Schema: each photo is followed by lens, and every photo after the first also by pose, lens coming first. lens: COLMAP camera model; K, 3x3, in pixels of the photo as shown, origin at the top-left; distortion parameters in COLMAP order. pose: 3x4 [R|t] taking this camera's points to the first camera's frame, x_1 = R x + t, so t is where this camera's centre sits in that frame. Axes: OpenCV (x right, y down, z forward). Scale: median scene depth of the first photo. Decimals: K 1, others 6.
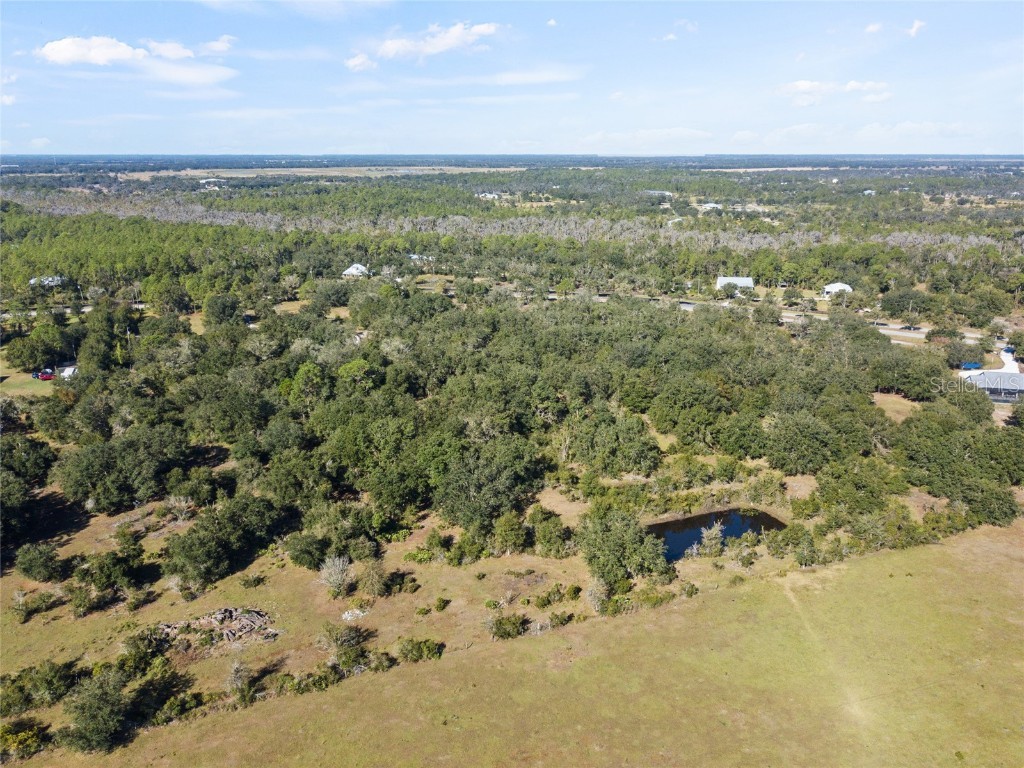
lens RADIAL K [[857.9, 0, 512.0], [0, 857.9, 384.0], [0, 0, 1]] dist [0.002642, -0.009715]
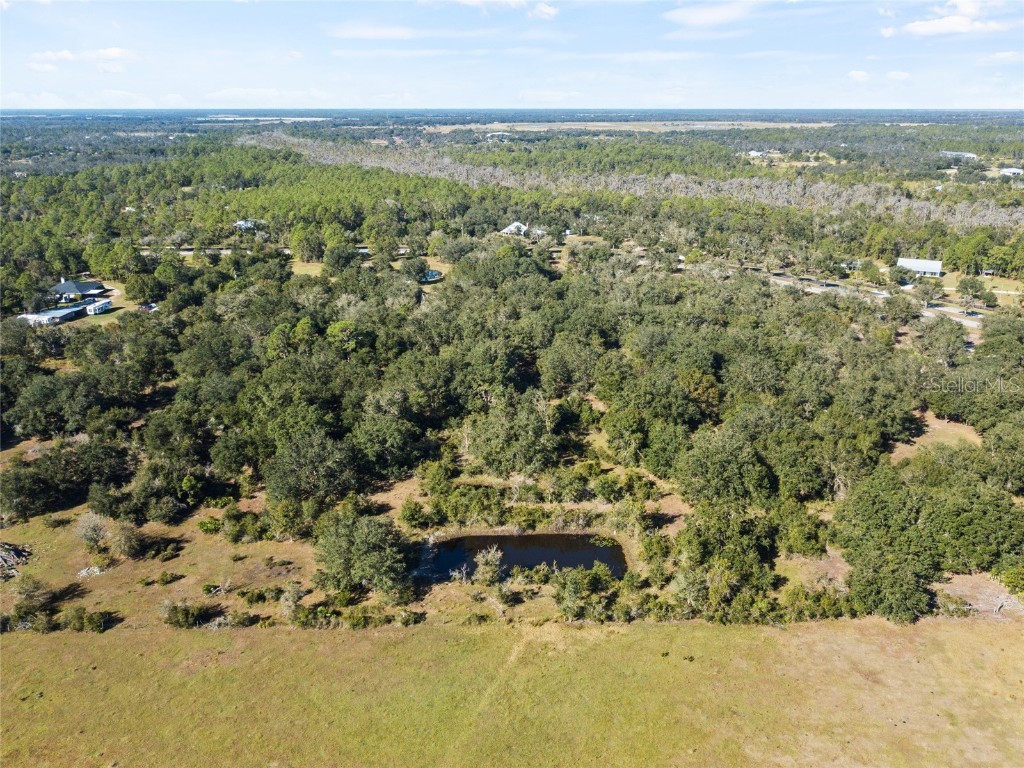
lens RADIAL K [[857.9, 0, 512.0], [0, 857.9, 384.0], [0, 0, 1]] dist [0.002642, -0.009715]
pose [[0.928299, 0.113720, -0.354019, 0.518521], [-0.096114, 0.993114, 0.066985, -0.056665], [0.359198, -0.028156, 0.932836, 0.205640]]
